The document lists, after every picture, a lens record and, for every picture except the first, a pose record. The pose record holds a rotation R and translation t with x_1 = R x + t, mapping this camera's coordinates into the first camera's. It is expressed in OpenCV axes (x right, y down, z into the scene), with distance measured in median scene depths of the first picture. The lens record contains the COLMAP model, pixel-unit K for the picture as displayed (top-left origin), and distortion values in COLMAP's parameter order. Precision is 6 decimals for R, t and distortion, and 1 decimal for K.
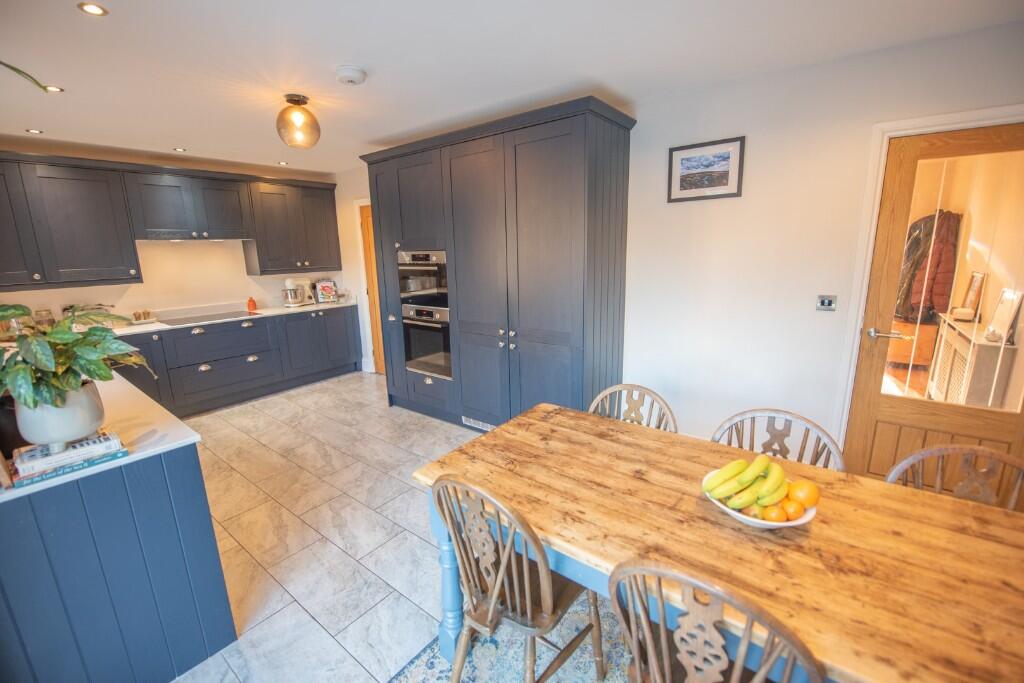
lens RADIAL K [[425.3, 0, 512.0], [0, 425.3, 341.5], [0, 0, 1]] dist [-0.025411, 0.000107]
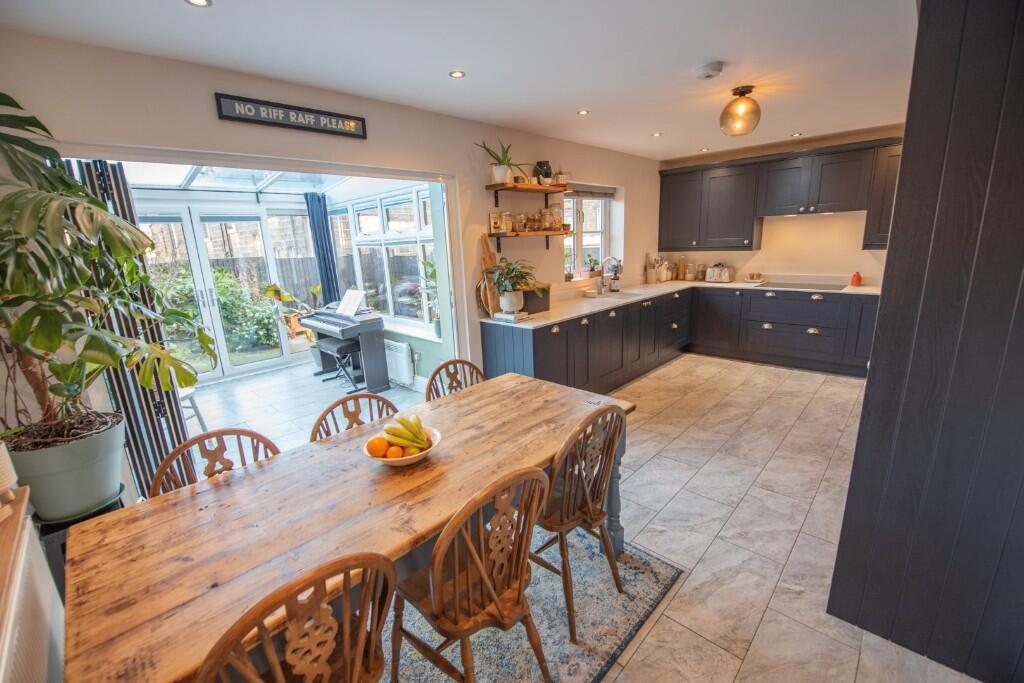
lens RADIAL K [[419.2, 0, 512.0], [0, 419.2, 341.5], [0, 0, 1]] dist [-0.003110, -0.000152]
pose [[-0.109640, 0.259385, -0.959530, 0.717380], [-0.169551, 0.946321, 0.275188, -0.147565], [0.979404, 0.192861, -0.059775, 0.564915]]
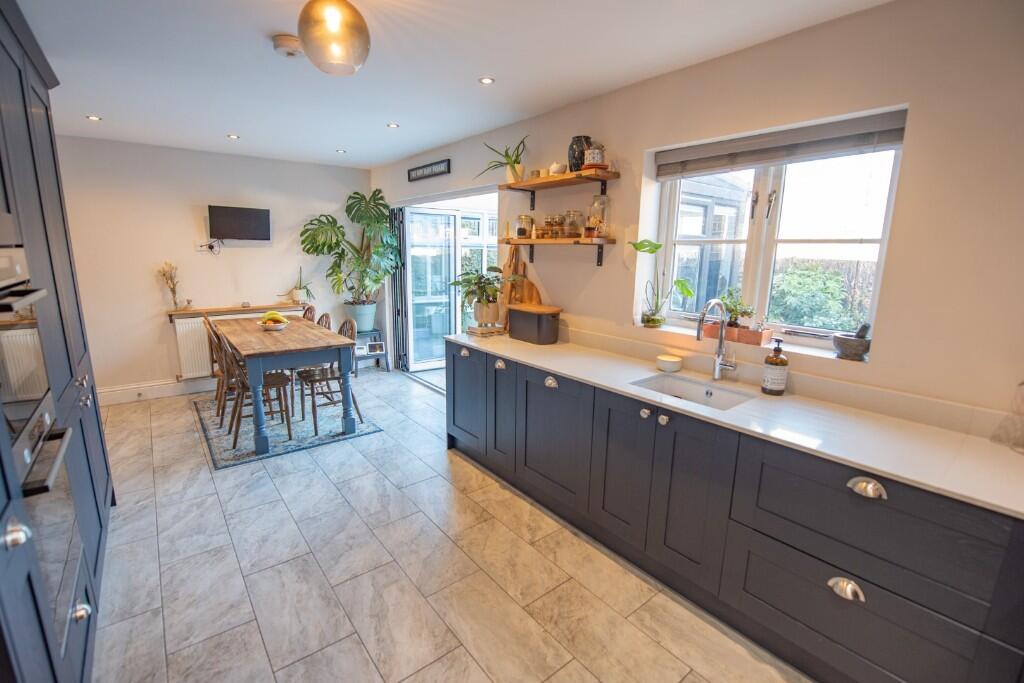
lens RADIAL K [[456.1, 0, 512.0], [0, 456.1, 341.5], [0, 0, 1]] dist [-0.005222, -0.000302]
pose [[-0.972210, -0.039826, 0.230699, -0.872183], [0.056588, 0.916227, 0.396643, -0.341635], [-0.227169, 0.398675, -0.888511, 1.600814]]
